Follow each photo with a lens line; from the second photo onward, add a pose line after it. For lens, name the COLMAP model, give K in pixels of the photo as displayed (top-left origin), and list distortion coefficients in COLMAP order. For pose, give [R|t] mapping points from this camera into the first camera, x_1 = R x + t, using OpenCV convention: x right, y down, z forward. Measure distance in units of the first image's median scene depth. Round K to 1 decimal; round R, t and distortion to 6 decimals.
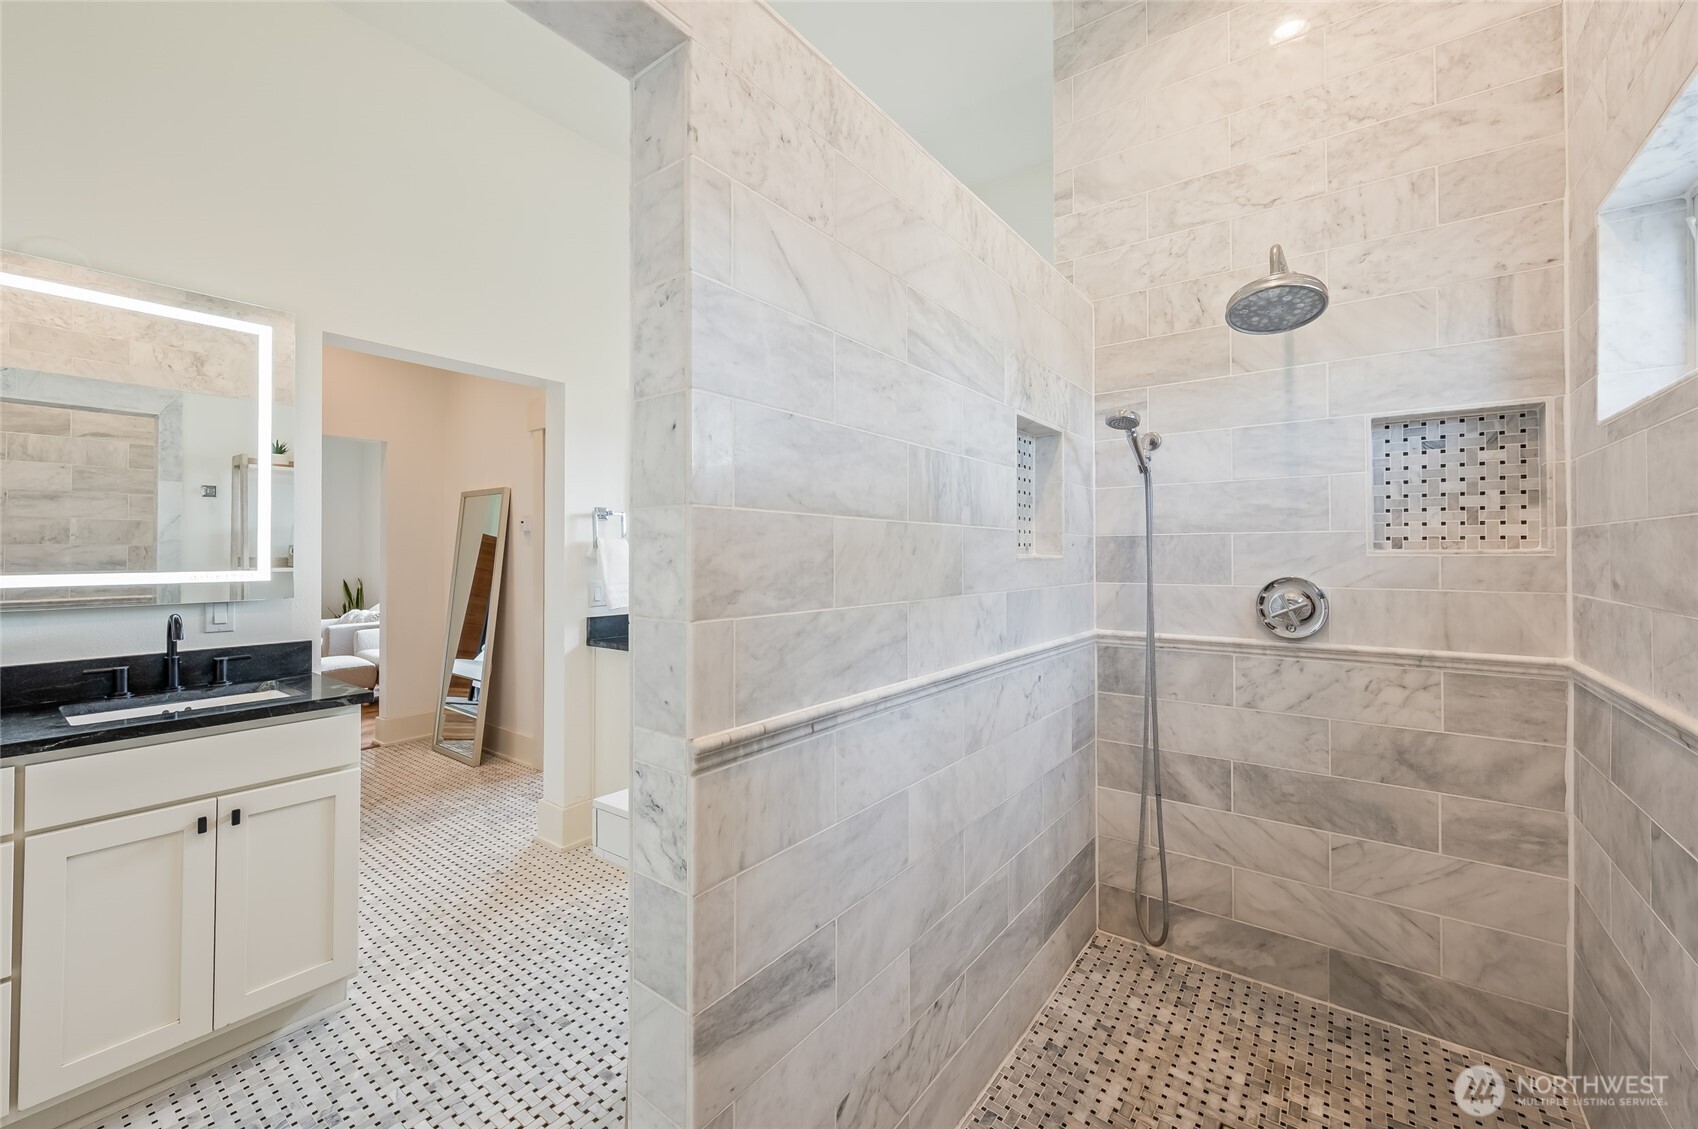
lens RADIAL K [[680.8, 0, 839.3], [0, 680.8, 552.4], [0, 0, 1]] dist [-0.000871, 0.001764]
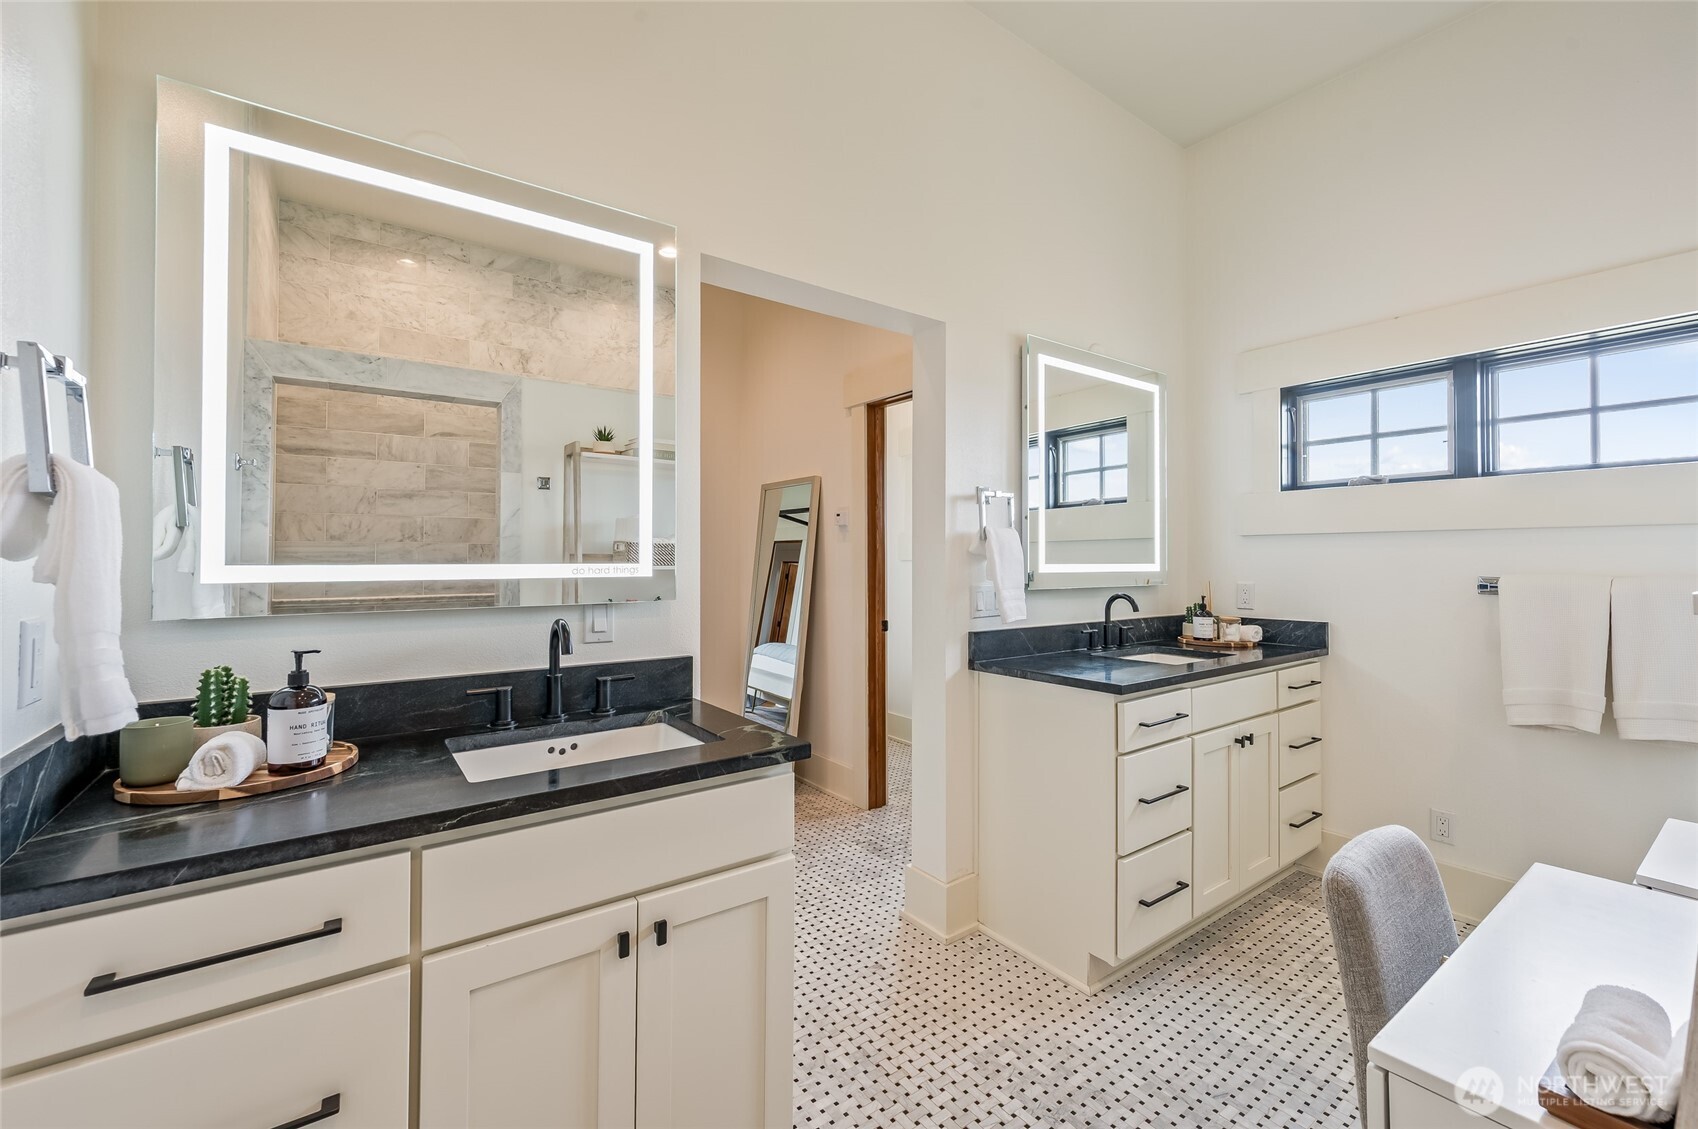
lens RADIAL K [[712.2, 0, 857.9], [0, 712.2, 559.6], [0, 0, 1]] dist [0.003074, -0.000663]
pose [[0.960028, 0.003545, -0.279880, -0.270807], [-0.003086, 0.999993, 0.002081, 0.013729], [0.279885, -0.001134, 0.960033, 0.207280]]
